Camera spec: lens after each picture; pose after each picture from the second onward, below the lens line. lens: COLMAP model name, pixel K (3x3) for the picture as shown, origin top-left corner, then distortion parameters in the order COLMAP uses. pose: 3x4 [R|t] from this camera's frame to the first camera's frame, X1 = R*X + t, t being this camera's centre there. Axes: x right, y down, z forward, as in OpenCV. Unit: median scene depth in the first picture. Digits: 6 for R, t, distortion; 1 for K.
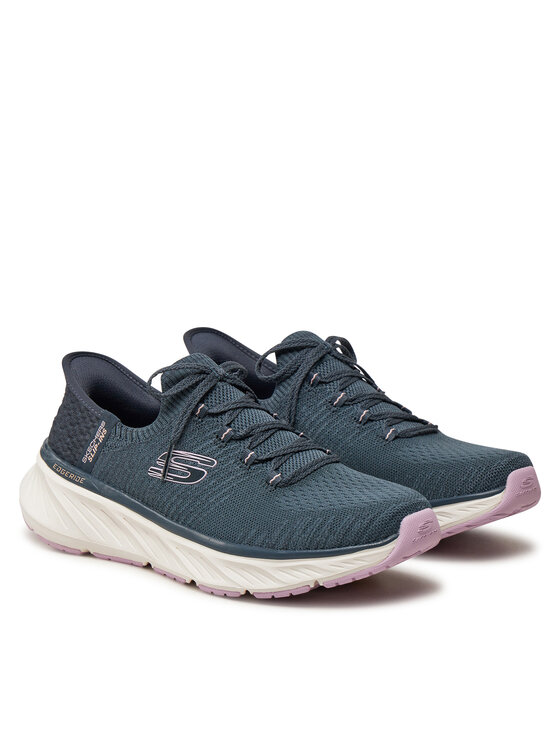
lens RADIAL K [[3513.7, 0, 280.0], [0, 3513.7, 373.0], [0, 0, 1]] dist [0.055049, 0.321020]
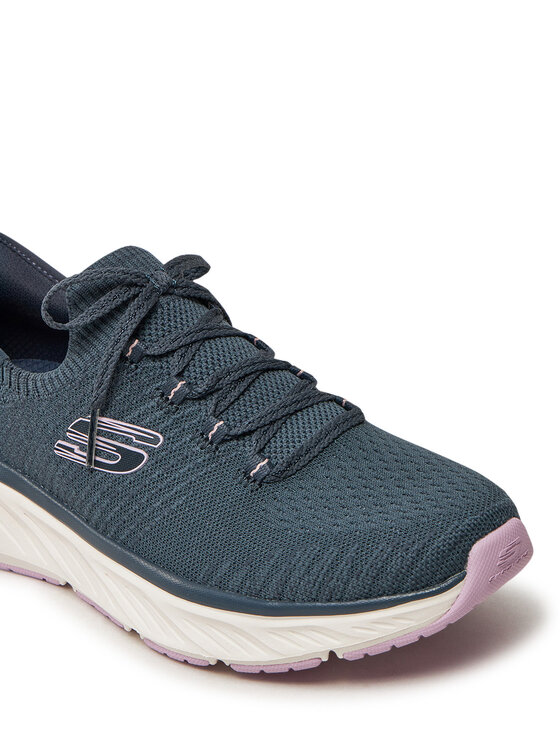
lens RADIAL K [[2182.1, 0, 280.0], [0, 2182.1, 373.0], [0, 0, 1]] dist [0.066566, -0.114879]
pose [[0.998648, -0.036171, -0.037342, 0.016977], [0.045509, 0.955463, 0.291582, -0.095436], [0.025132, -0.292887, 0.955817, 0.641193]]
